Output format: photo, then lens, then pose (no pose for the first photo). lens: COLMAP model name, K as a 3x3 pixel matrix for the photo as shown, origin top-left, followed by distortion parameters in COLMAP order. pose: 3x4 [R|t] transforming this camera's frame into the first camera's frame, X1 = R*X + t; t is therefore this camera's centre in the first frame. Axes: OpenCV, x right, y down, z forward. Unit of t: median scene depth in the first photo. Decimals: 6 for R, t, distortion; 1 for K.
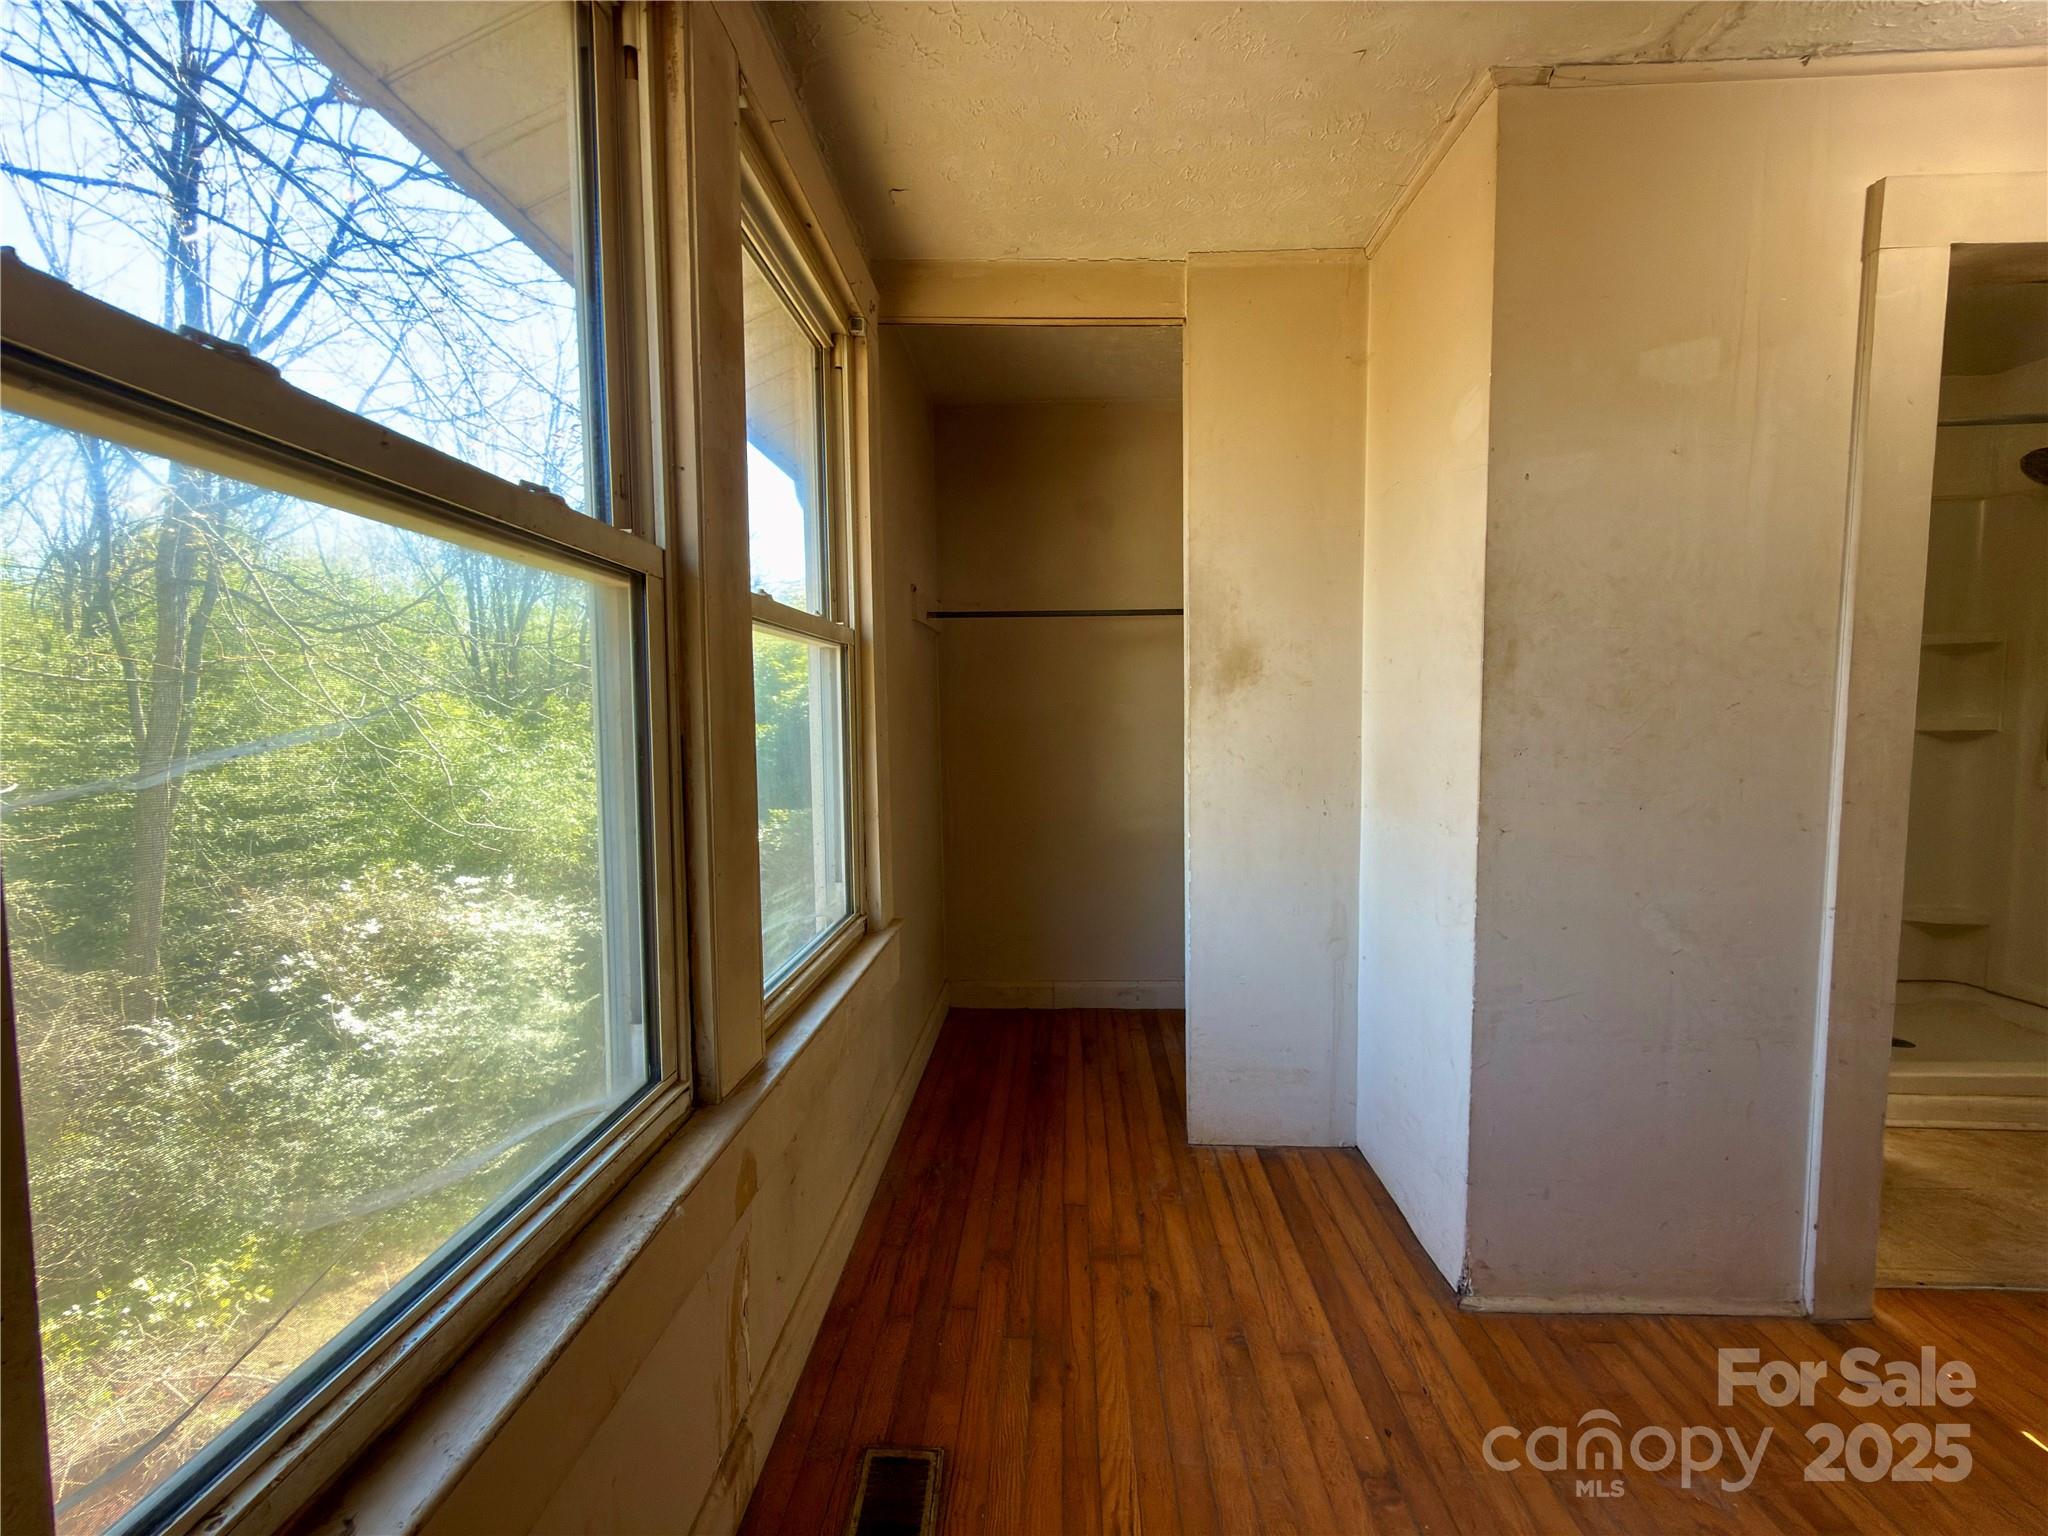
lens RADIAL K [[818.5, 0, 1023.8], [0, 818.5, 771.5], [0, 0, 1]] dist [-0.001543, -0.000038]
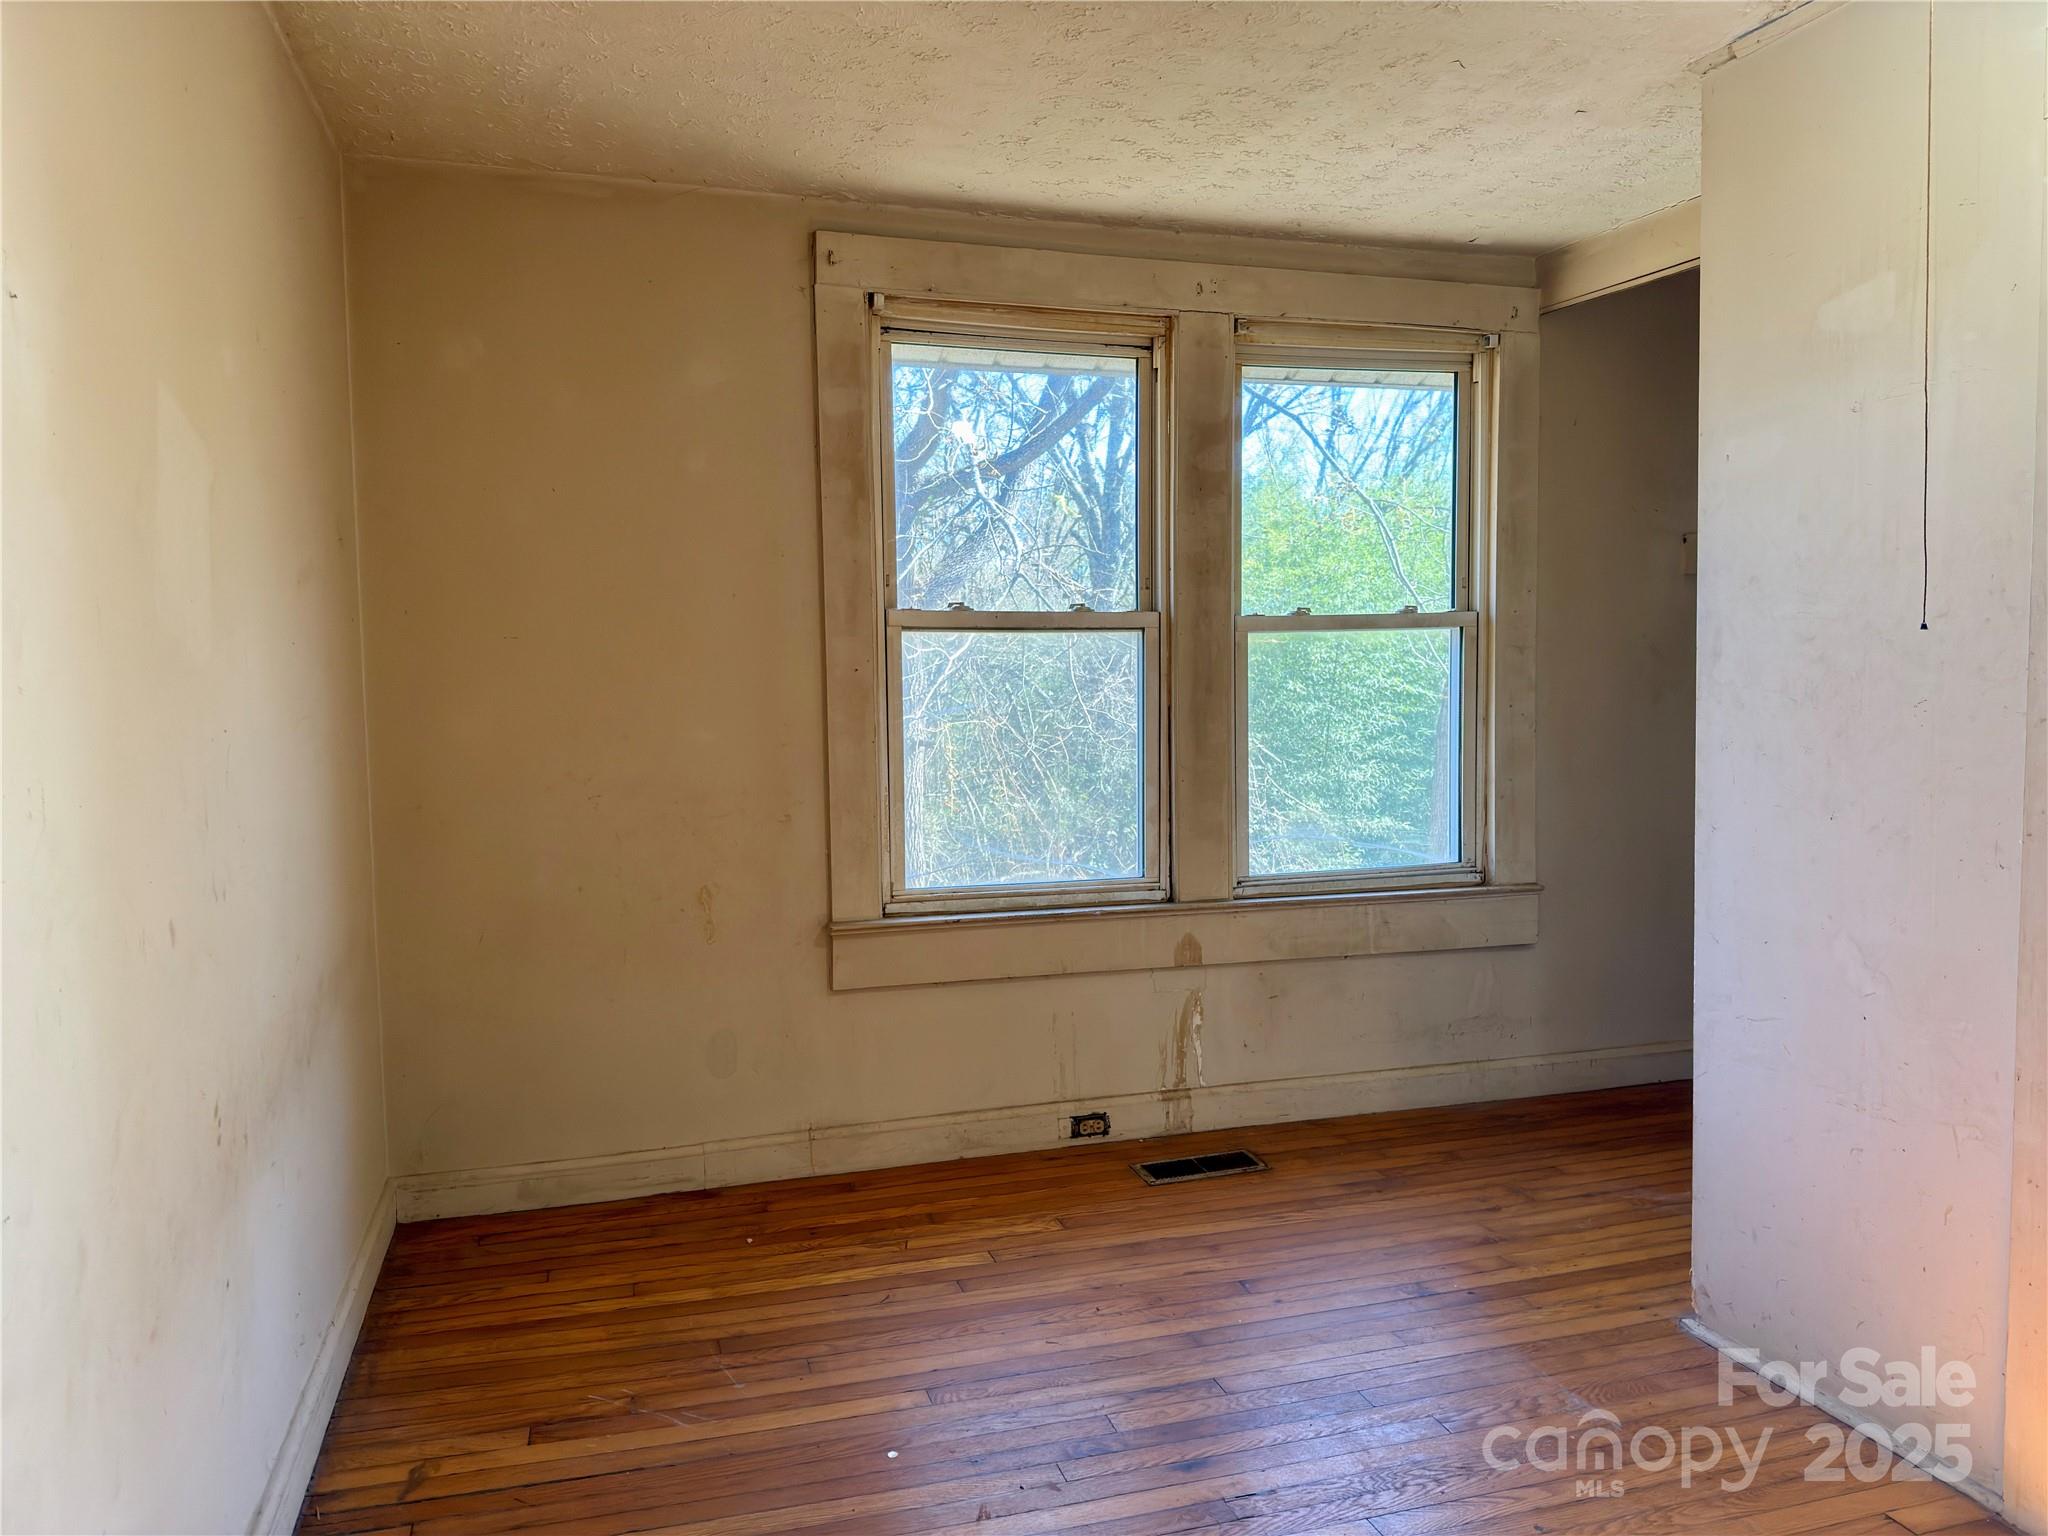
lens RADIAL K [[1437.4, 0, 1017.8], [0, 1437.4, 765.6], [0, 0, 1]] dist [0.001411, -0.015815]
pose [[0.332136, 0.069830, -0.940643, 1.905244], [-0.051655, 0.997106, 0.055782, -0.050867], [0.941816, 0.030062, 0.334782, -0.328408]]
